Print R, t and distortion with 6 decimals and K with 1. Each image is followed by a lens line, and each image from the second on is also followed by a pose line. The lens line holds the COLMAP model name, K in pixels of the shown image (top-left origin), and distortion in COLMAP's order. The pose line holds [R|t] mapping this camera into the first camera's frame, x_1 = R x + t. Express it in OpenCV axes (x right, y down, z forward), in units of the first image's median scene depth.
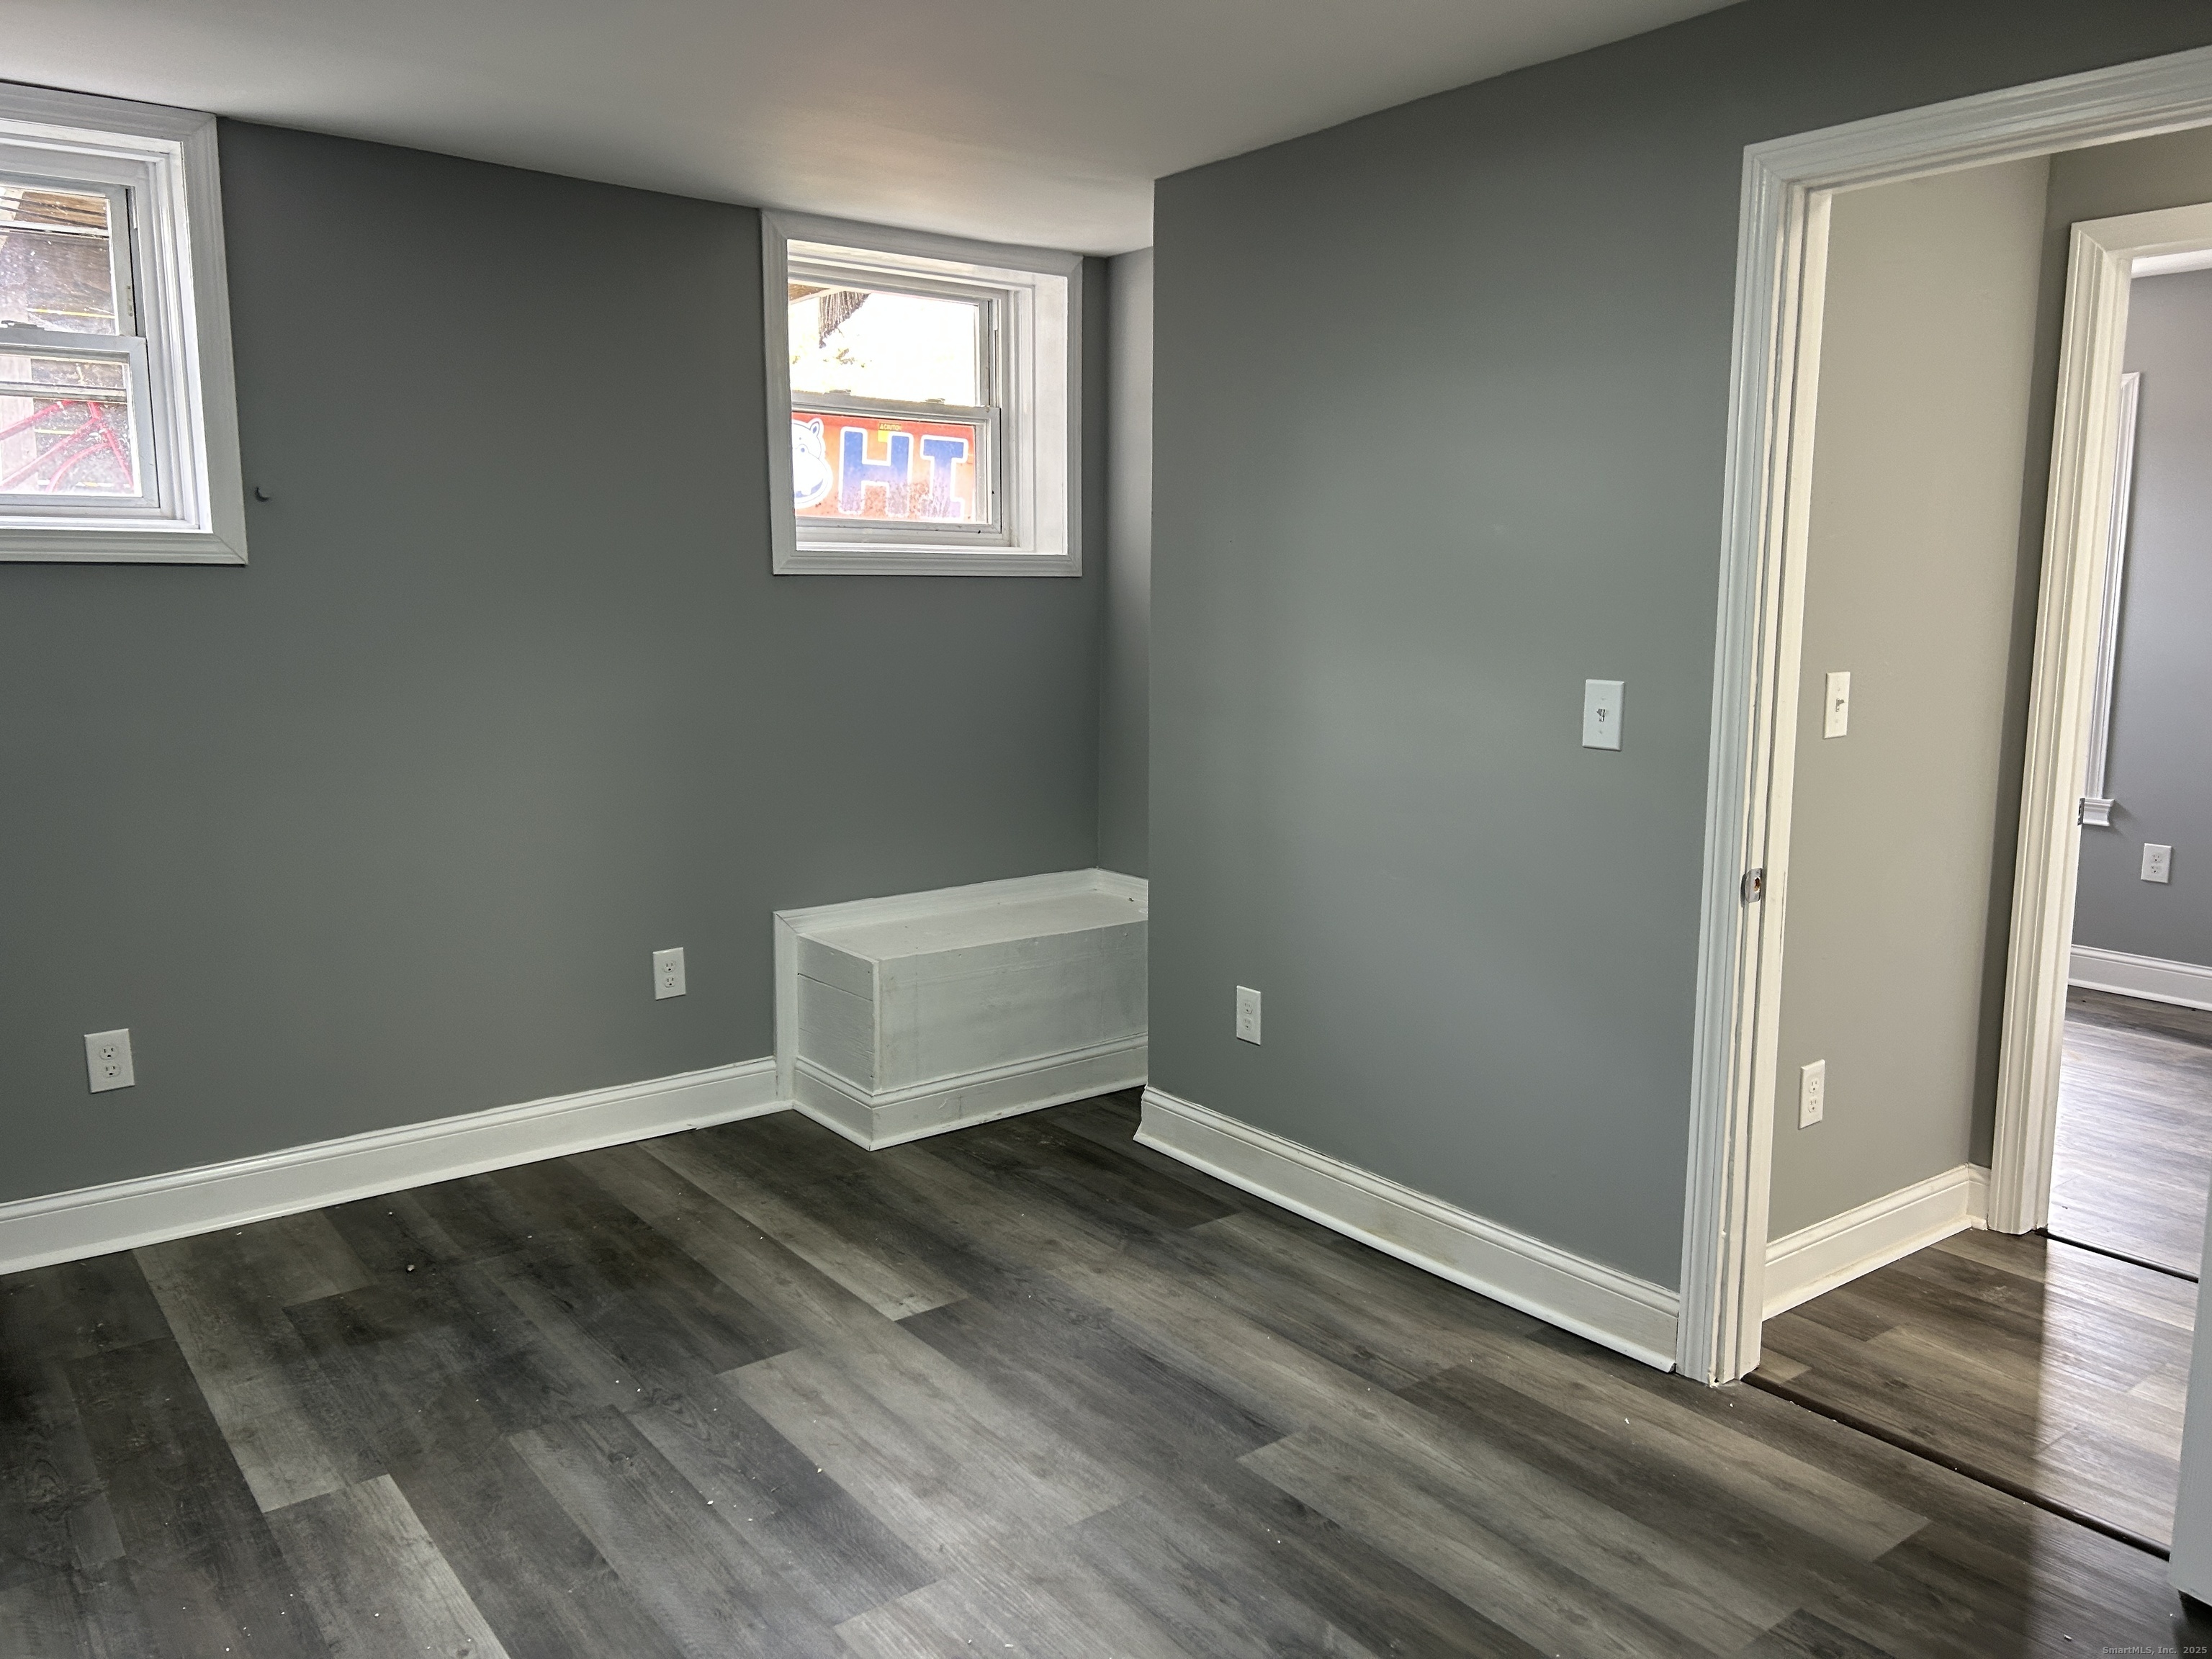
lens RADIAL K [[1657.7, 0, 1106.0], [0, 1657.7, 829.5], [0, 0, 1]] dist [0.088362, -0.114602]
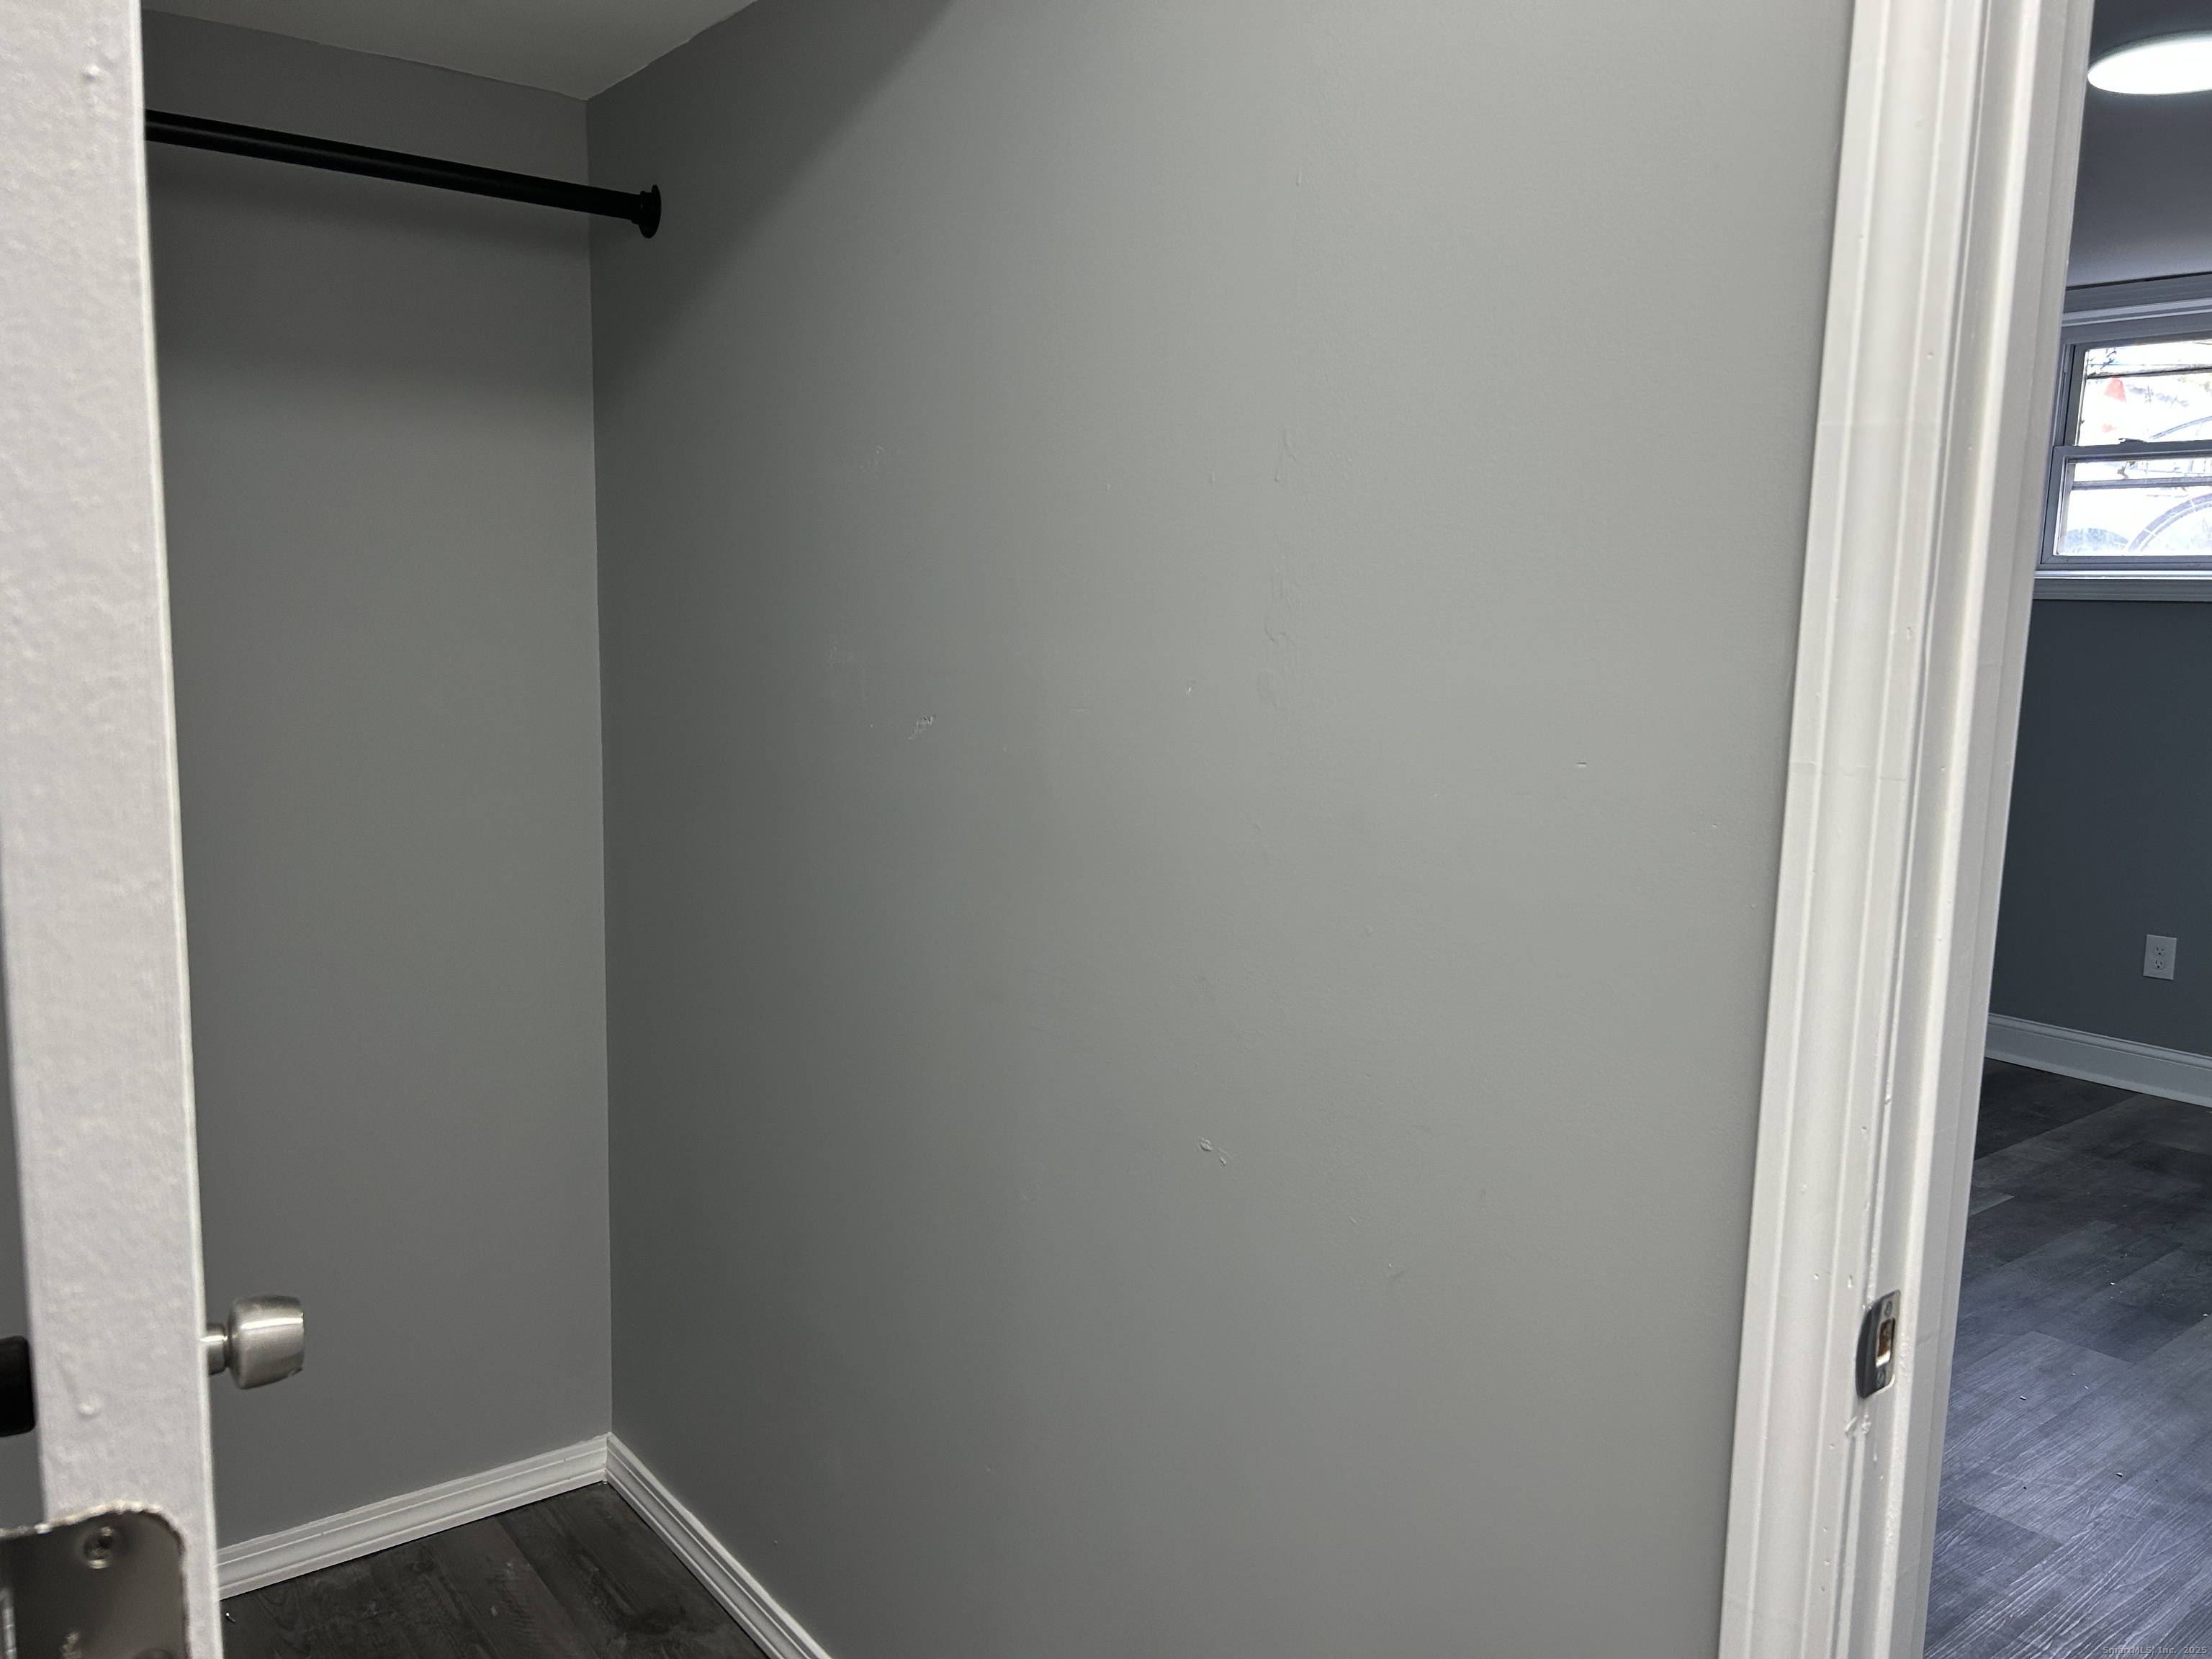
lens RADIAL K [[1657.7, 0, 1106.0], [0, 1657.7, 829.5], [0, 0, 1]] dist [0.088362, -0.114602]
pose [[0.020597, 0.132442, -0.990977, 0.875013], [-0.180878, 0.975325, 0.126591, 0.018614], [0.983290, 0.176638, 0.044045, 0.073563]]
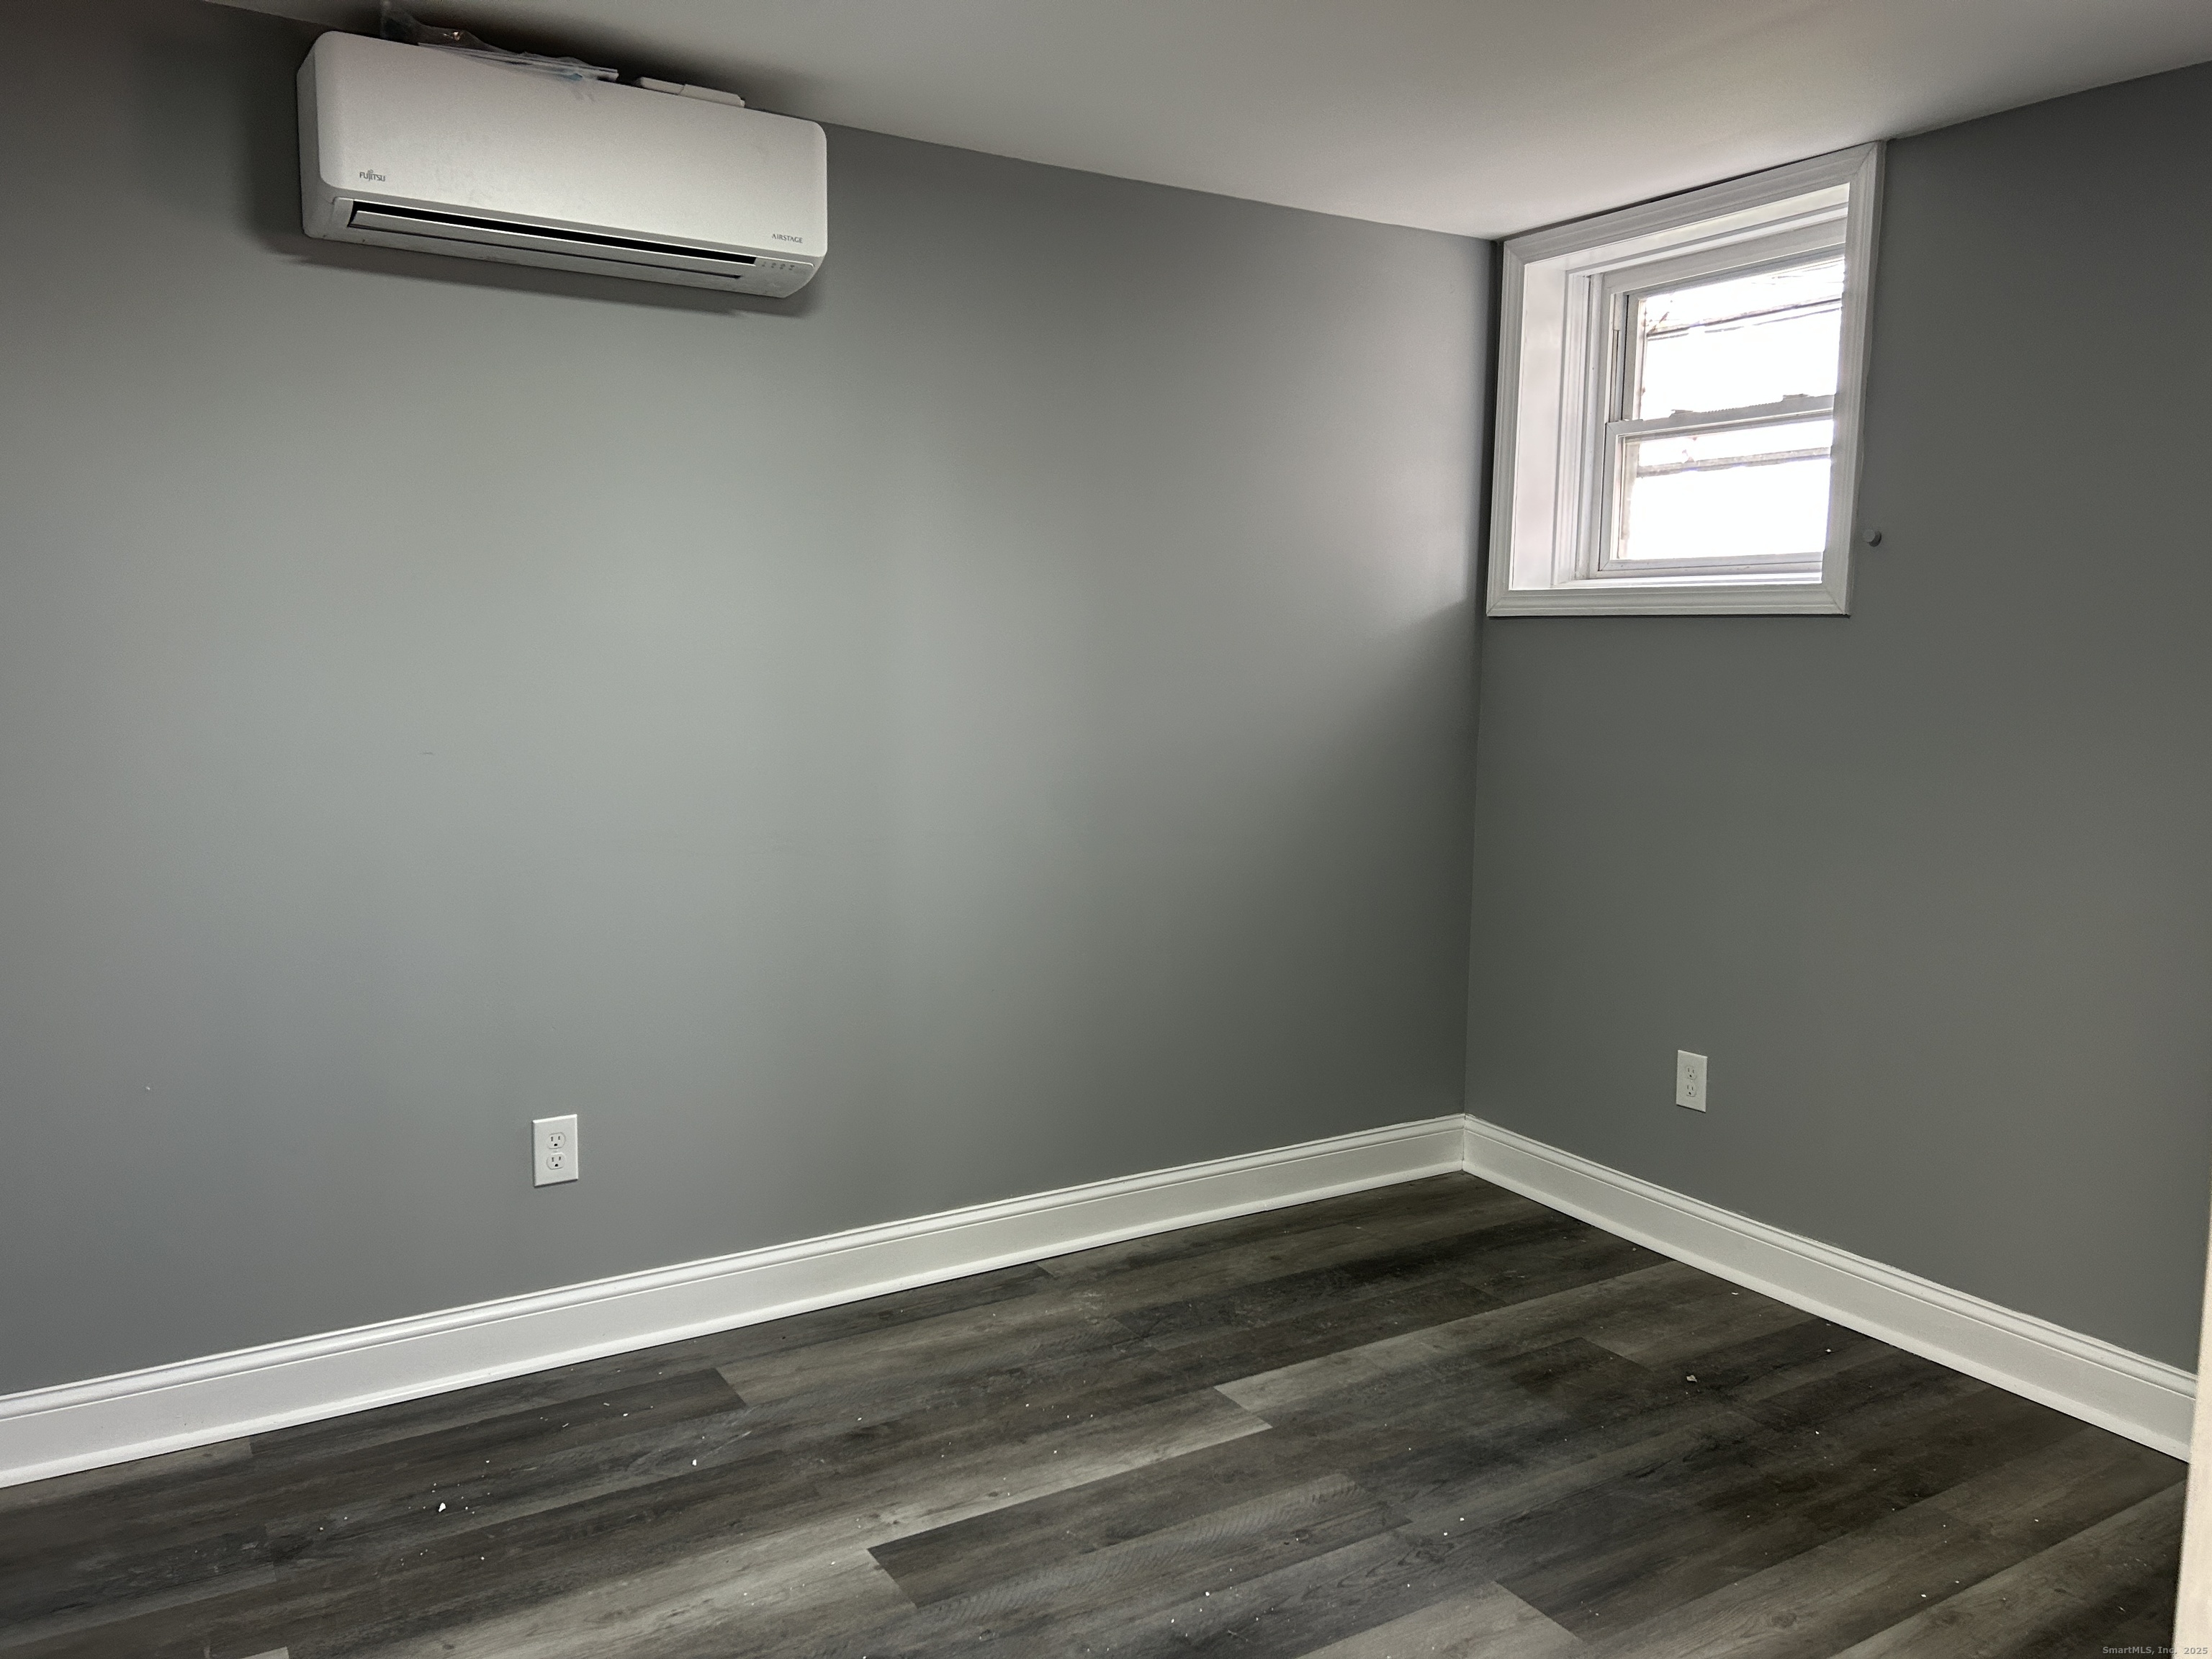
lens RADIAL K [[1694.7, 0, 1107.2], [0, 1694.7, 806.5], [0, 0, 1]] dist [0.096888, -0.121222]
pose [[-0.097410, 0.105239, -0.989665, 0.576054], [-0.160712, 0.979680, 0.119996, -0.118310], [0.982183, 0.170740, -0.078517, 0.800002]]
